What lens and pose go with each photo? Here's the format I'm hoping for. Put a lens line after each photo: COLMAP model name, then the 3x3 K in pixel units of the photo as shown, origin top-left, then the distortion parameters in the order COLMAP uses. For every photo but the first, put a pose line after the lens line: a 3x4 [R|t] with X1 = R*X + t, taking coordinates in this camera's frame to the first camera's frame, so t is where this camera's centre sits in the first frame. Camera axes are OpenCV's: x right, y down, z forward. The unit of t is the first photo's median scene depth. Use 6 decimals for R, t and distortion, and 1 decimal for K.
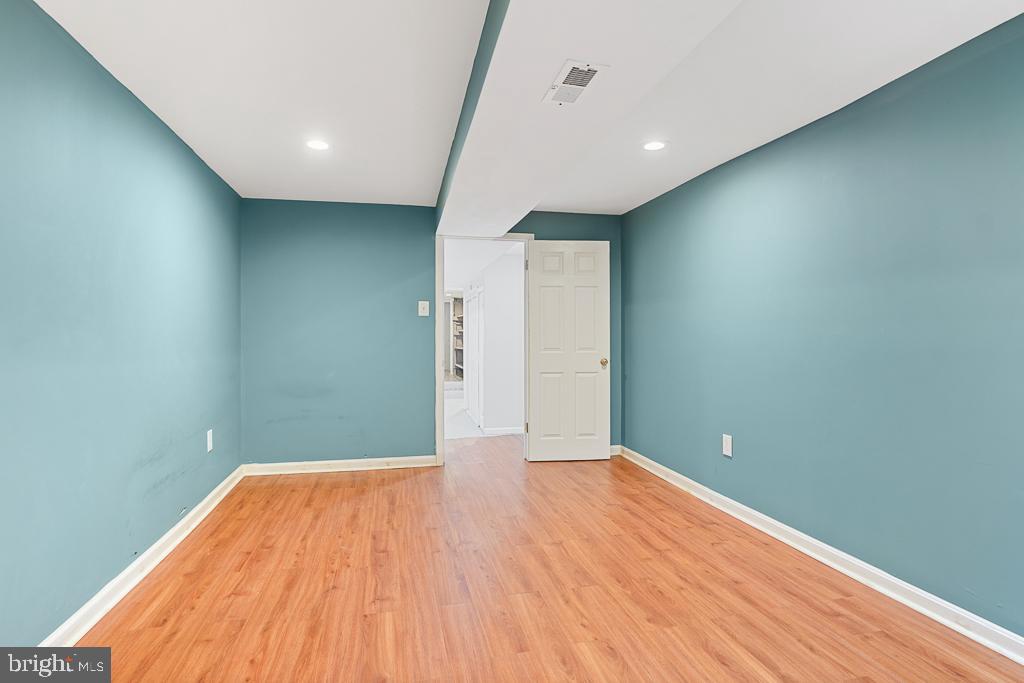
lens RADIAL K [[507.1, 0, 510.8], [0, 507.1, 338.7], [0, 0, 1]] dist [-0.002658, -0.000107]
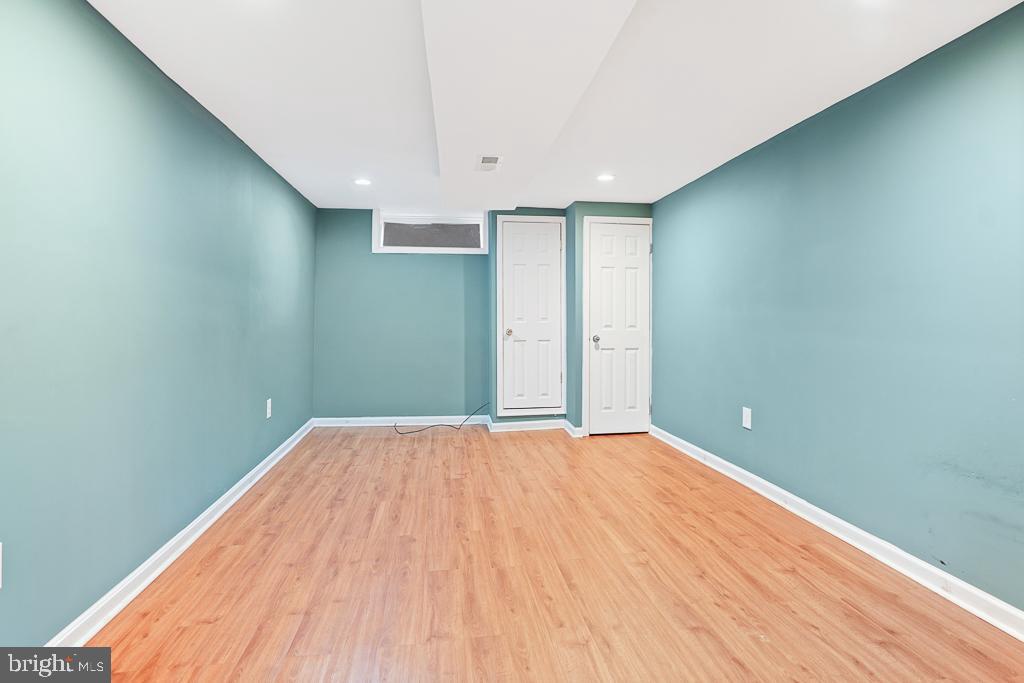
lens RADIAL K [[507.1, 0, 512.6], [0, 507.1, 335.5], [0, 0, 1]] dist [-0.002658, -0.000107]
pose [[-0.995907, -0.002213, 0.090356, -0.076737], [0.001675, 0.999077, 0.042933, -0.010414], [-0.090367, 0.042909, -0.994984, 1.972653]]
